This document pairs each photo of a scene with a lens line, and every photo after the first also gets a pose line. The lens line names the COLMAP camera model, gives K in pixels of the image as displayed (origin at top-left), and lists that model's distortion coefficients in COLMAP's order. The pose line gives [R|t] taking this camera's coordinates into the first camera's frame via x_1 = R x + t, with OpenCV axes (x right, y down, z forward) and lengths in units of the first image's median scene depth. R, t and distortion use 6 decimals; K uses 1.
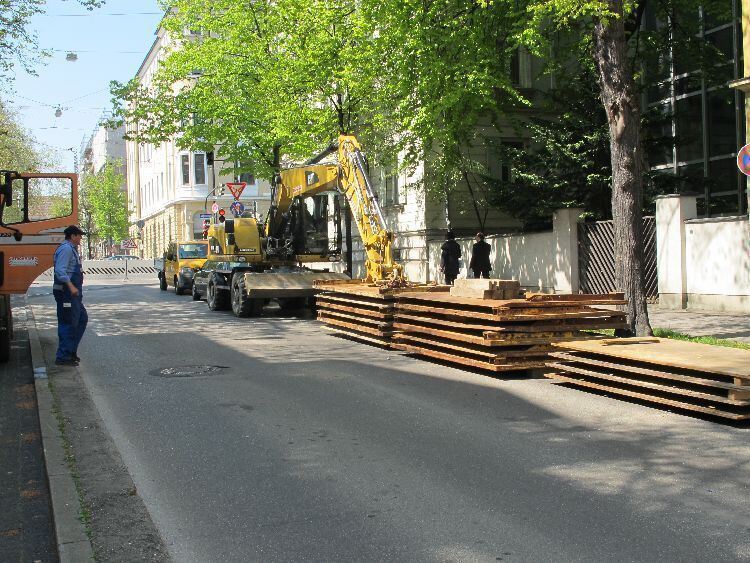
lens RADIAL K [[879.9, 0, 375.0], [0, 879.9, 281.5], [0, 0, 1]] dist [-0.058085, -0.001460]
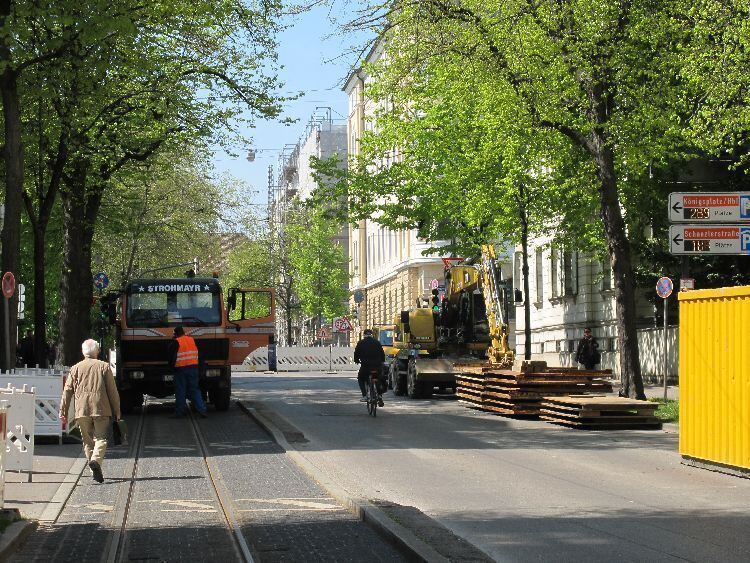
lens RADIAL K [[1830.0, 0, 375.0], [0, 1830.0, 281.5], [0, 0, 1]] dist [0.010362, 0.024637]
pose [[0.963562, 0.003688, -0.267458, 0.436056], [-0.020838, 0.997901, -0.061312, 0.037380], [0.266671, 0.064651, 0.961617, -1.295574]]
